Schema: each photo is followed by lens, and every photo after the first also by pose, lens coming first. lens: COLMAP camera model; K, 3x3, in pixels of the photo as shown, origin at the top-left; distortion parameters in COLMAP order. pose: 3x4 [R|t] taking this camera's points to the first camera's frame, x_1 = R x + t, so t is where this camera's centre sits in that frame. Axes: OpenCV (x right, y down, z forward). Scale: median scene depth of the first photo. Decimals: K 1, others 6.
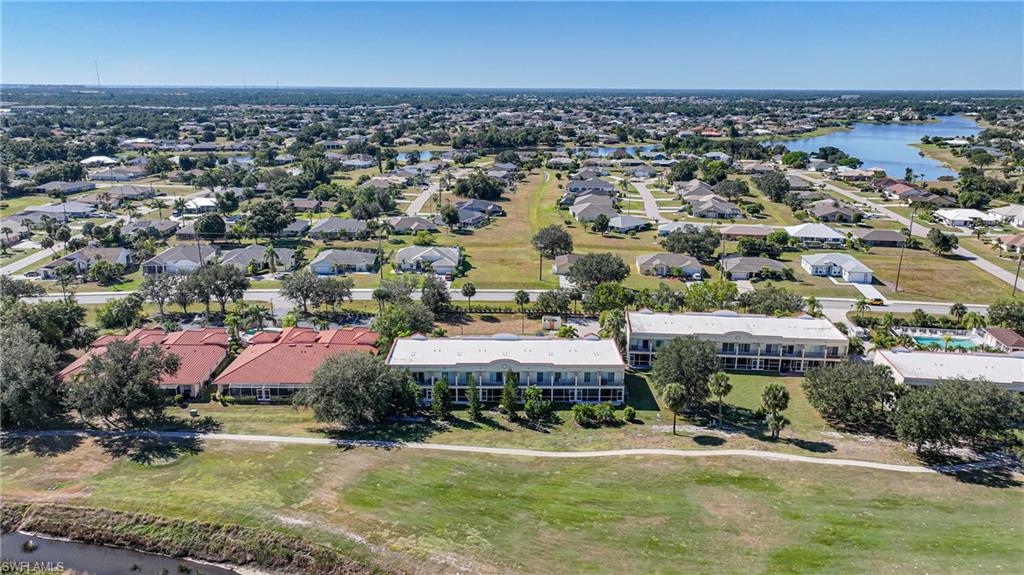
lens RADIAL K [[715.3, 0, 515.5], [0, 715.3, 285.1], [0, 0, 1]] dist [0.002294, 0.002664]
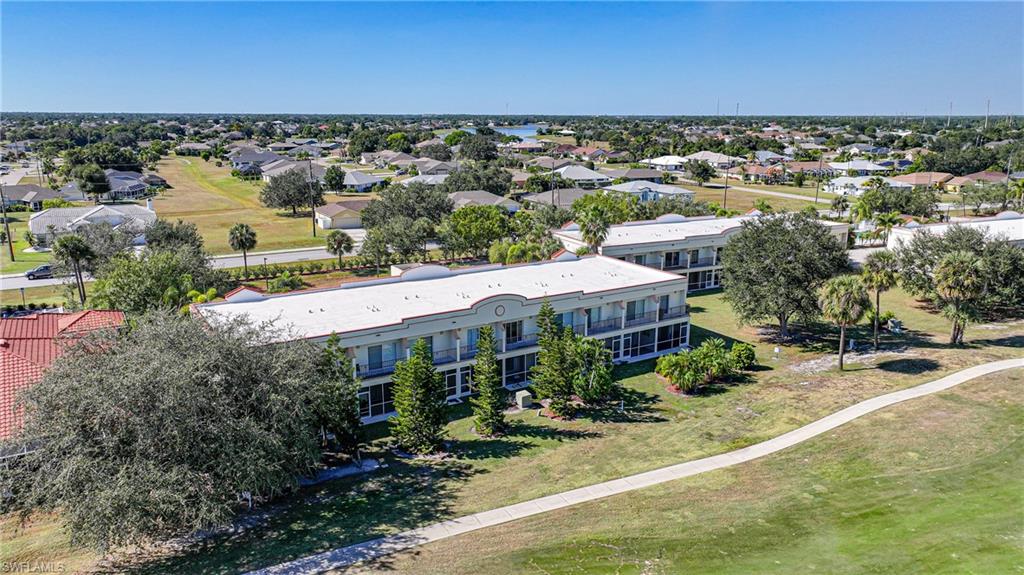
lens RADIAL K [[715.3, 0, 517.2], [0, 715.3, 284.4], [0, 0, 1]] dist [0.002294, 0.002664]
pose [[0.847676, -0.121746, 0.516355, -0.175384], [0.140068, 0.990136, 0.003511, 0.069778], [-0.511689, 0.069349, 0.856367, 0.430462]]
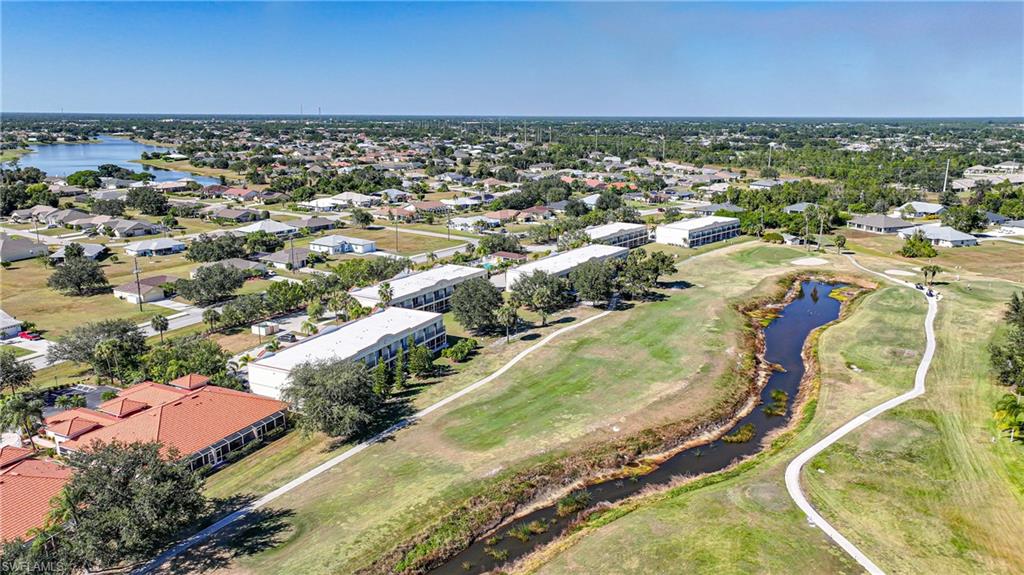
lens RADIAL K [[715.3, 0, 517.1], [0, 715.3, 289.4], [0, 0, 1]] dist [0.002294, 0.002664]
pose [[0.435879, -0.213648, 0.874279, -0.628848], [0.234953, 0.964742, 0.118617, -0.033755], [-0.868796, 0.153712, 0.470708, 0.212637]]
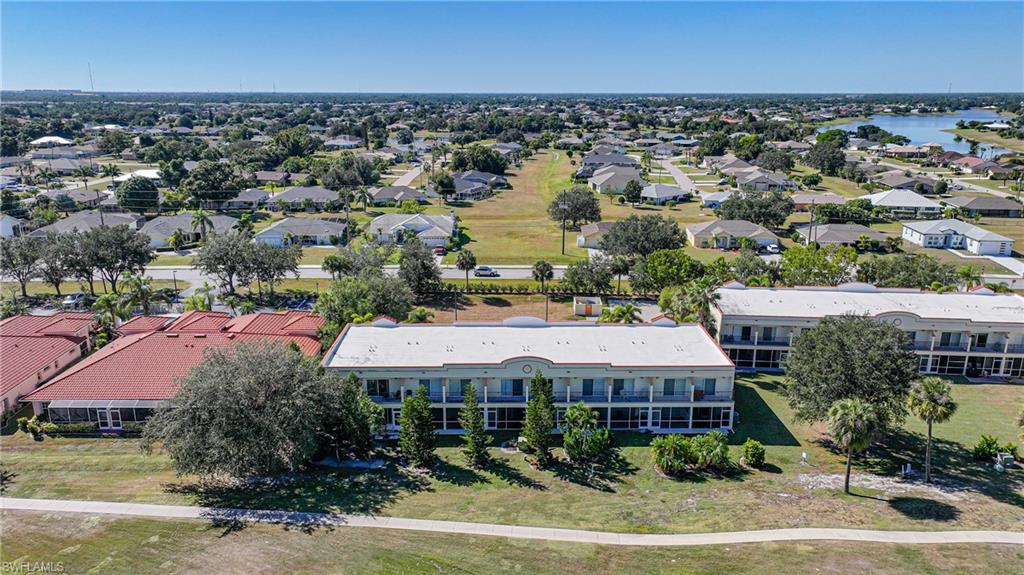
lens RADIAL K [[715.3, 0, 516.4], [0, 715.3, 286.1], [0, 0, 1]] dist [0.002294, 0.002664]
pose [[0.999991, -0.003942, 0.001568, -0.017752], [0.003951, 0.999975, -0.005877, 0.036129], [-0.001545, 0.005883, 0.999982, 0.304881]]
